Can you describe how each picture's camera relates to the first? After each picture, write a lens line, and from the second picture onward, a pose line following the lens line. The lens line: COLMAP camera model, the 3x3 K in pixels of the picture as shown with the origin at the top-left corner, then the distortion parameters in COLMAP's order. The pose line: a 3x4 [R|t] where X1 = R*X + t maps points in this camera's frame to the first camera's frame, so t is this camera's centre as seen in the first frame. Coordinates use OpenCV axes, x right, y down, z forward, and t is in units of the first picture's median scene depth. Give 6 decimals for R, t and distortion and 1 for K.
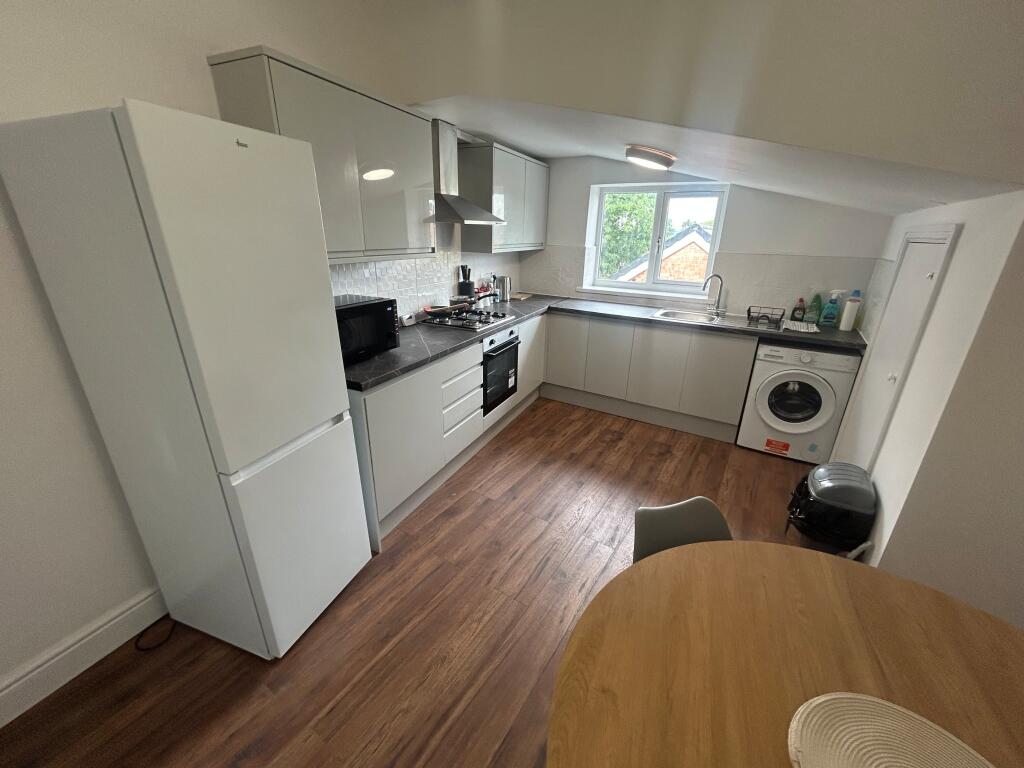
lens RADIAL K [[412.1, 0, 512.0], [0, 412.1, 384.0], [0, 0, 1]] dist [0.000189, 0.000250]
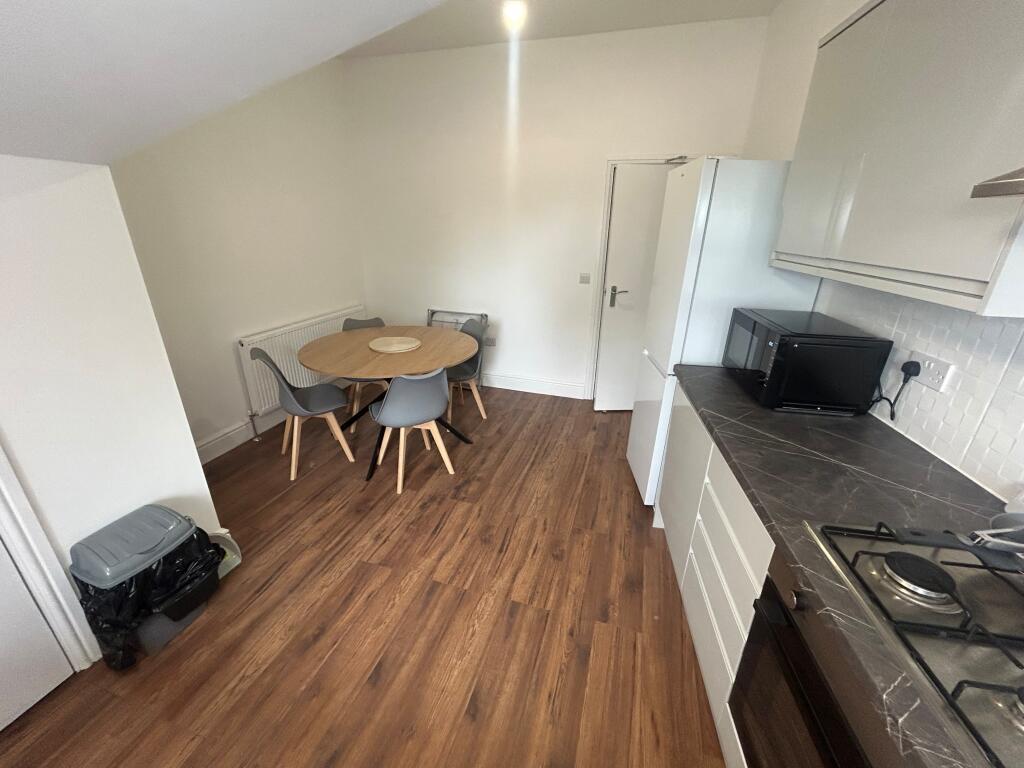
lens RADIAL K [[407.3, 0, 512.0], [0, 407.3, 384.0], [0, 0, 1]] dist [-0.012951, 0.000021]
pose [[-0.961701, 0.066069, -0.266021, 0.210677], [-0.127813, 0.750456, 0.648444, -0.370093], [0.242479, 0.657610, -0.713270, 1.030972]]
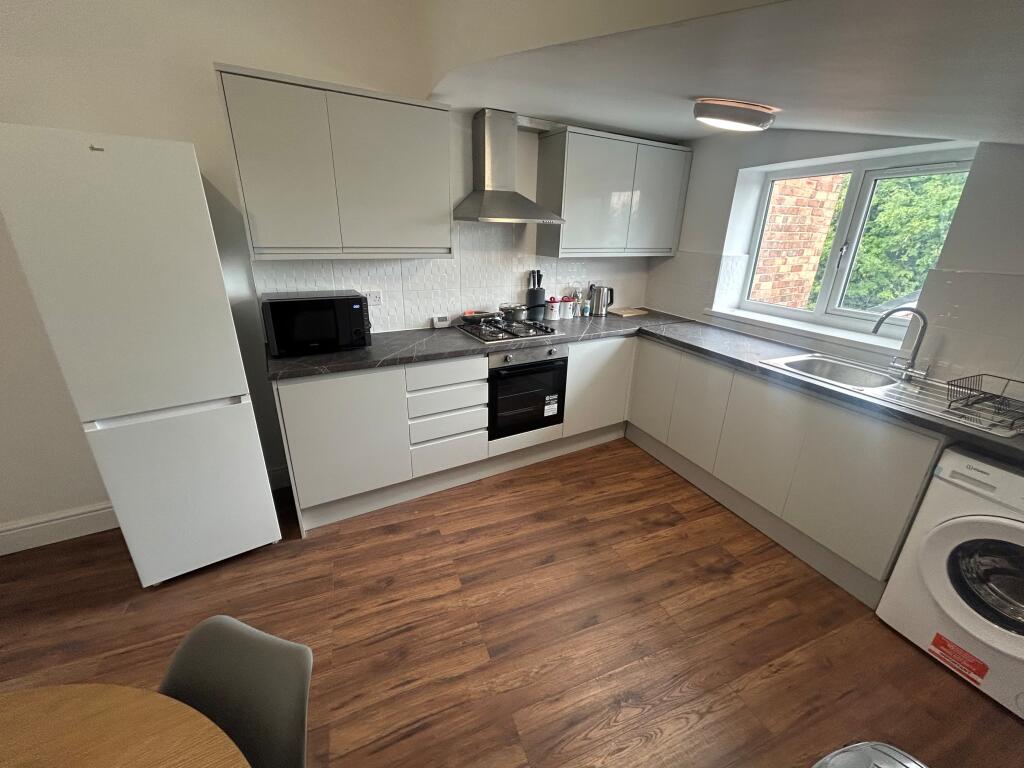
lens RADIAL K [[411.6, 0, 512.0], [0, 411.6, 384.0], [0, 0, 1]] dist [-0.000410, 0.000039]
pose [[0.818851, 0.197026, -0.539132, 0.425070], [-0.205246, 0.977650, 0.045548, -0.089178], [0.536057, 0.073357, 0.840989, 0.278082]]
